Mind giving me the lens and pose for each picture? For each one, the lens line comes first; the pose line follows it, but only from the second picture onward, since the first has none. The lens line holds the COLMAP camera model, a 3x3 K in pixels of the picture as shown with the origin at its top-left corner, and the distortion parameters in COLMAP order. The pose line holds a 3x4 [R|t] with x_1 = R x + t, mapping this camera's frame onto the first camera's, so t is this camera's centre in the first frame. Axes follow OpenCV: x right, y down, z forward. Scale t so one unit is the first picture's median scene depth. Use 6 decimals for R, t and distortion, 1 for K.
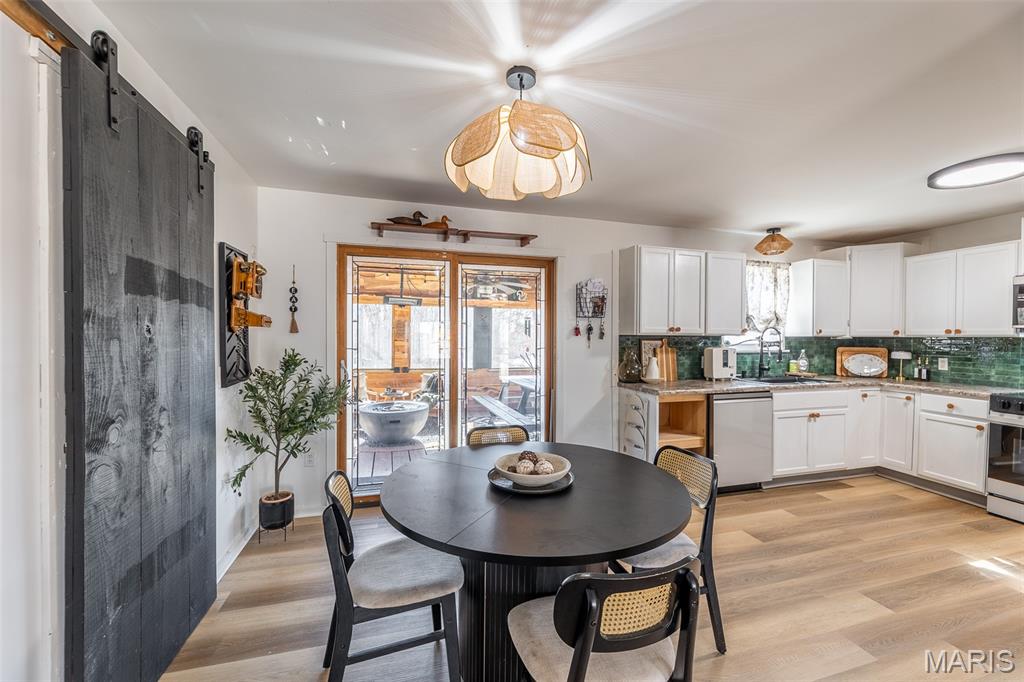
lens RADIAL K [[413.8, 0, 519.6], [0, 413.8, 340.4], [0, 0, 1]] dist [-0.002502, 0.000365]
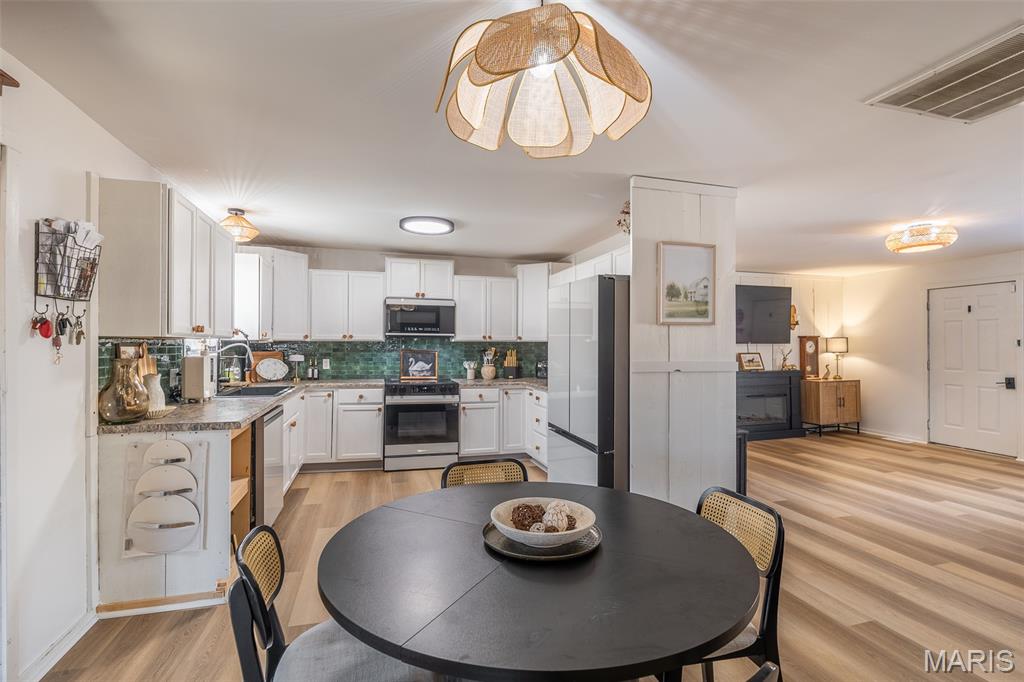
lens RADIAL K [[480.5, 0, 520.0], [0, 480.5, 340.5], [0, 0, 1]] dist [-0.002566, 0.000881]
pose [[0.003212, 0.003125, 0.999990, -0.399096], [0.004722, 0.999984, -0.003141, -0.003403], [-0.999984, 0.004732, 0.003197, 0.503548]]
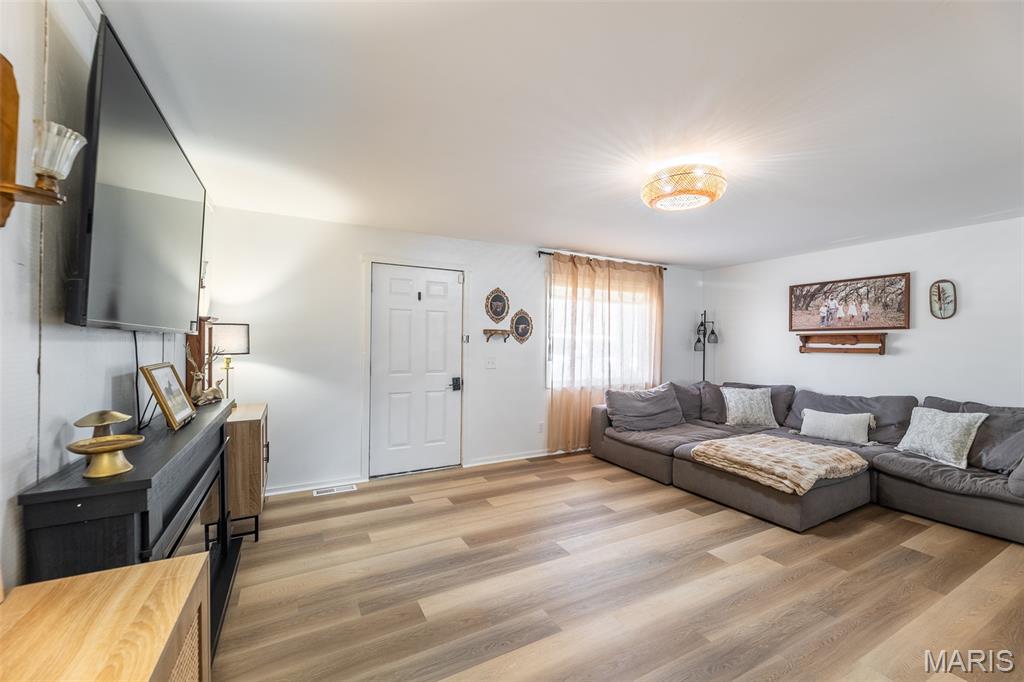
lens RADIAL K [[413.8, 0, 521.5], [0, 413.8, 343.2], [0, 0, 1]] dist [-0.002502, 0.000365]
pose [[-0.977345, -0.014258, -0.211171, 1.298377], [-0.015366, 0.999875, 0.003606, 0.012054], [0.211094, 0.006770, -0.977442, 0.125002]]
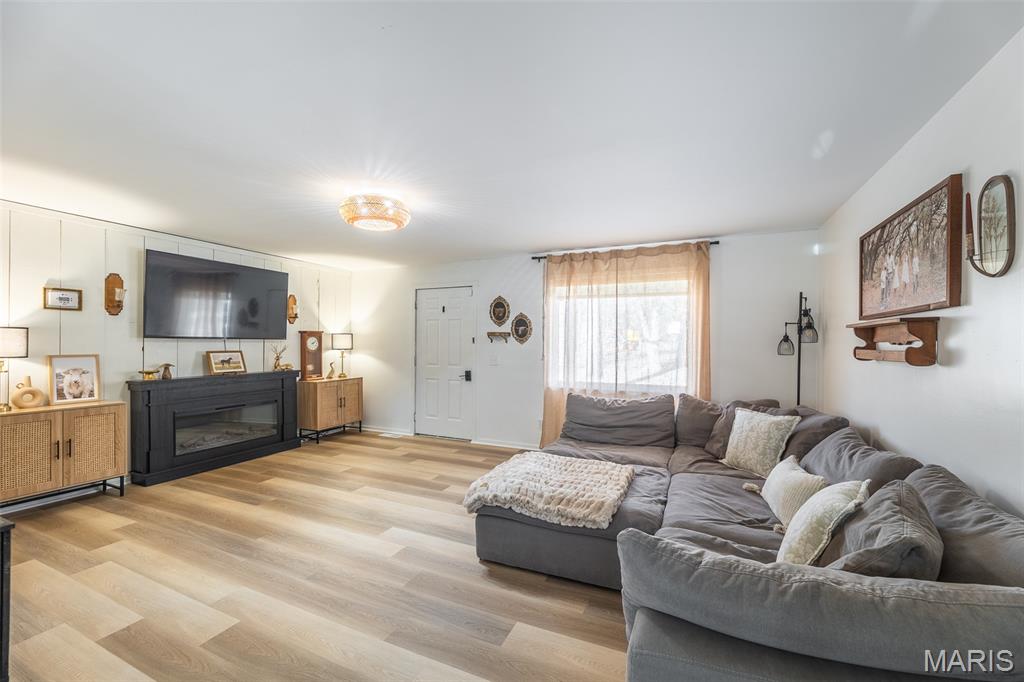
lens RADIAL K [[413.8, 0, 518.8], [0, 413.8, 339.8], [0, 0, 1]] dist [-0.002502, 0.000365]
pose [[-0.756274, -0.005485, 0.654232, 0.035960], [-0.007467, 0.999972, -0.000248, 0.003903], [-0.654212, -0.005073, -0.756294, -0.066632]]
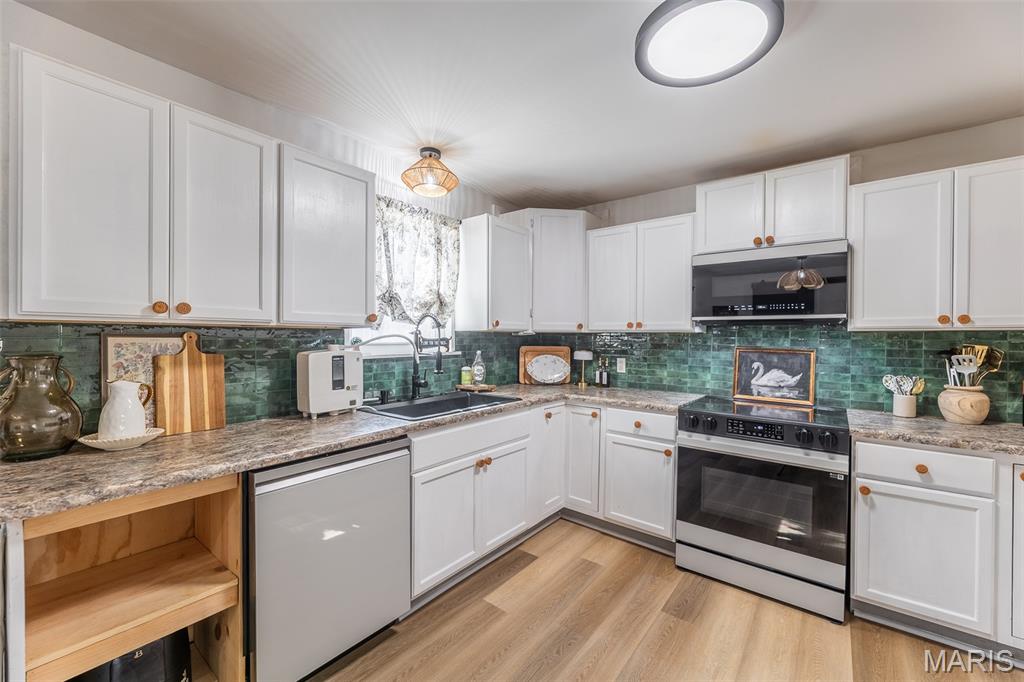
lens RADIAL K [[413.8, 0, 517.1], [0, 413.8, 340.3], [0, 0, 1]] dist [-0.002502, 0.000365]
pose [[0.812962, -0.005559, 0.582290, 0.426333], [0.004069, 0.999984, 0.003866, 0.003678], [-0.582303, -0.000773, 0.812972, 0.511438]]
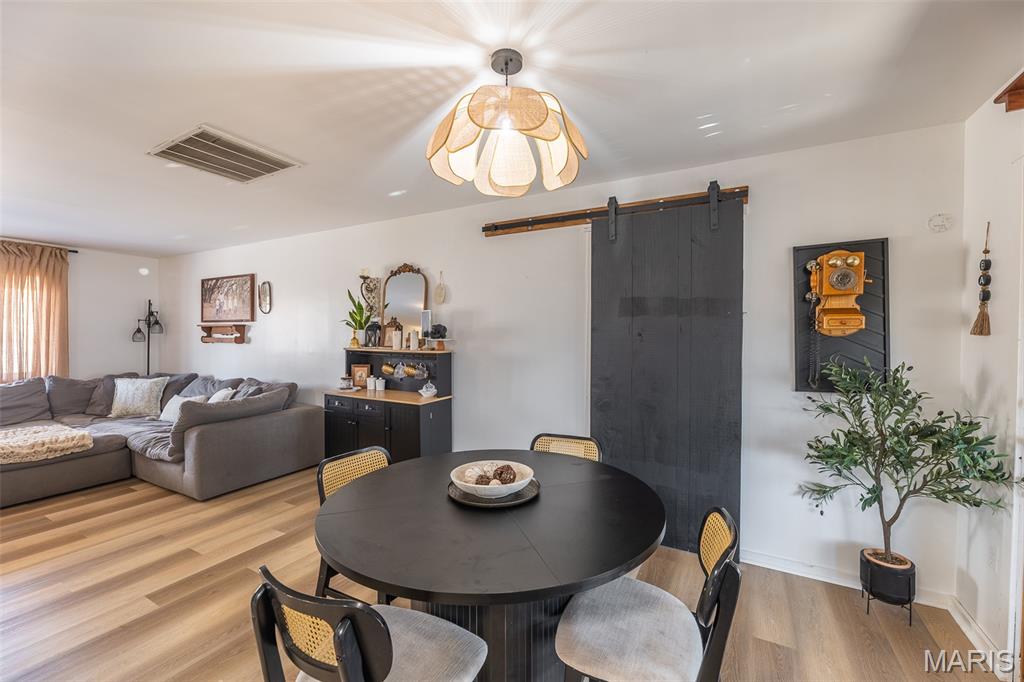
lens RADIAL K [[413.8, 0, 516.9], [0, 413.8, 343.1], [0, 0, 1]] dist [-0.002502, 0.000365]
pose [[-0.707603, -0.001592, -0.706608, 0.318175], [-0.016579, 0.999760, 0.014350, -0.003551], [0.706416, 0.021869, -0.707459, 0.824844]]
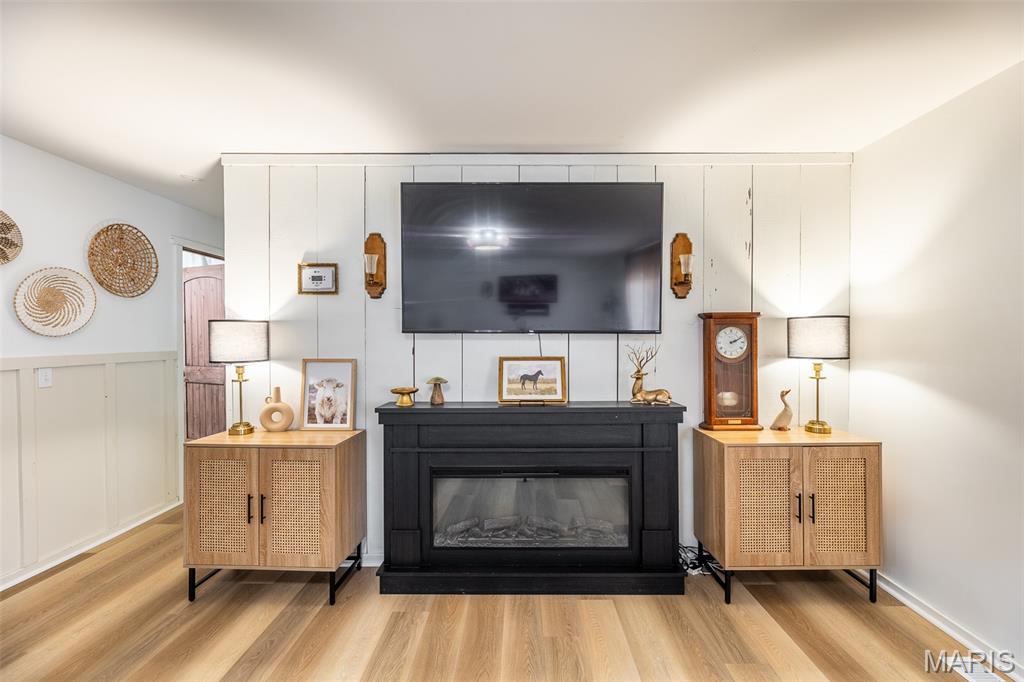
lens RADIAL K [[413.8, 0, 518.8], [0, 413.8, 342.7], [0, 0, 1]] dist [-0.002502, 0.000365]
pose [[0.291686, -0.017216, 0.956359, 0.964881], [0.004673, 0.999852, 0.016574, 0.011292], [-0.956503, -0.000365, 0.291723, -0.633208]]
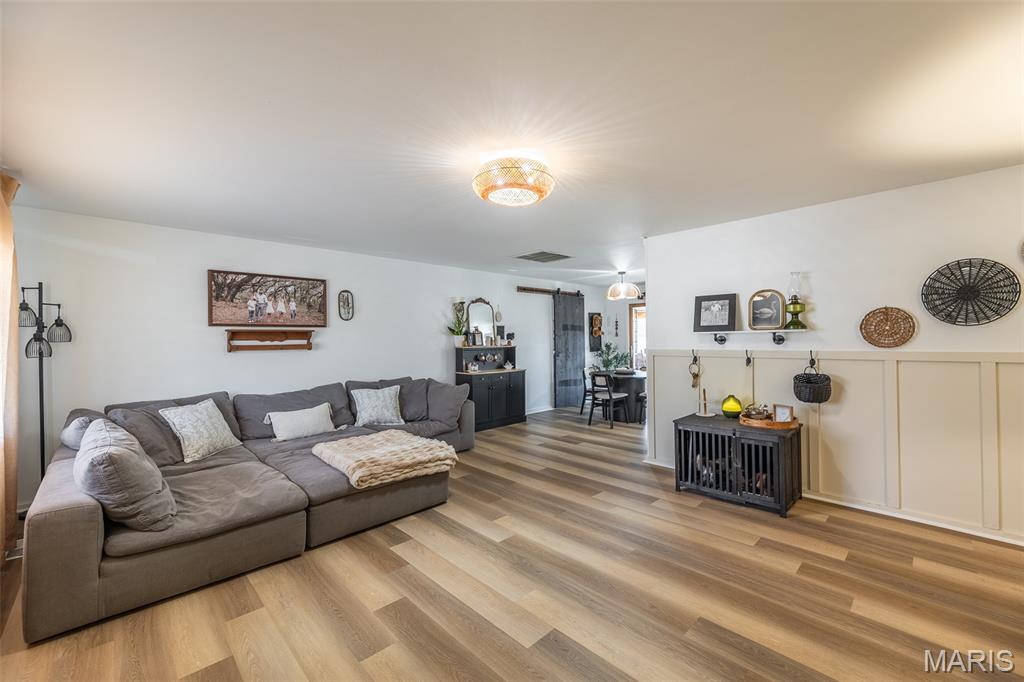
lens RADIAL K [[413.8, 0, 514.3], [0, 413.8, 339.8], [0, 0, 1]] dist [-0.002502, 0.000365]
pose [[0.461714, -0.008695, -0.886986, 1.511210], [0.008635, 0.999949, -0.005308, 0.014176], [0.886987, -0.005209, 0.461765, -0.882043]]
